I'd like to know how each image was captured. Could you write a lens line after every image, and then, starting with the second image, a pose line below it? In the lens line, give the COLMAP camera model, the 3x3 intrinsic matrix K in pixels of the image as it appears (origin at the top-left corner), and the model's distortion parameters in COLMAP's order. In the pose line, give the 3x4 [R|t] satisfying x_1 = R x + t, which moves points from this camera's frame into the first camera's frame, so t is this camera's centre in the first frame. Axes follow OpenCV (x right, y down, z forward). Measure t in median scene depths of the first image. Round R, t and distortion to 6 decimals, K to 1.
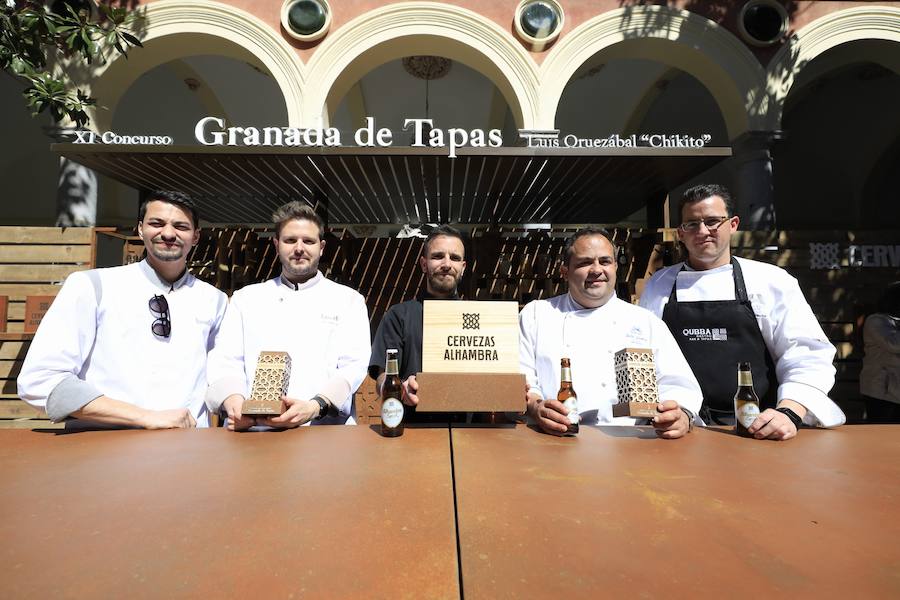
lens RADIAL K [[386.0, 0, 450.0], [0, 386.0, 300.0], [0, 0, 1]] dist [0.000848, 0.000138]
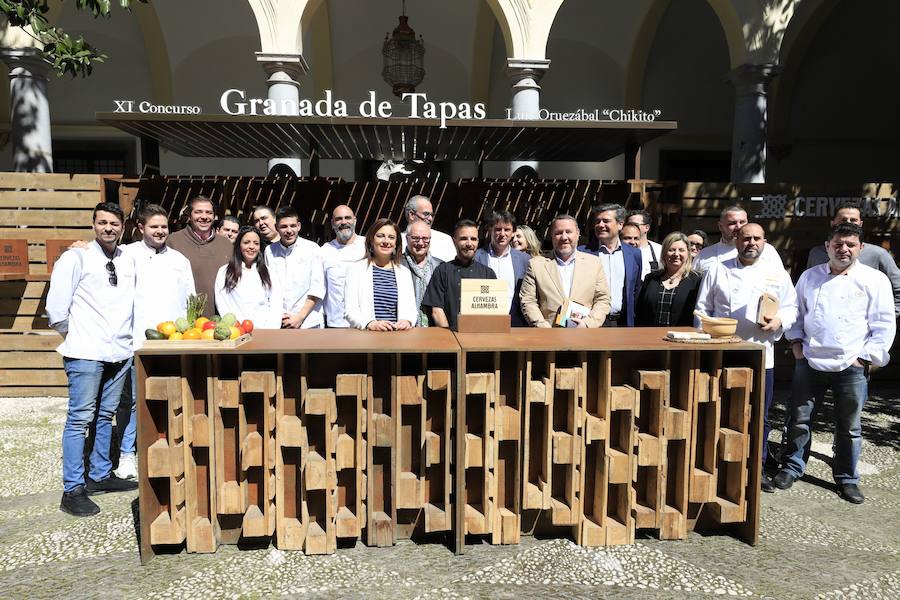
lens RADIAL K [[572.8, 0, 450.0], [0, 572.8, 300.0], [0, 0, 1]] dist [-0.003539, 0.001675]
pose [[0.998650, -0.000197, 0.051940, -0.063093], [-0.007695, 0.988398, 0.151694, -0.115180], [-0.051367, -0.151889, 0.987062, -0.798977]]
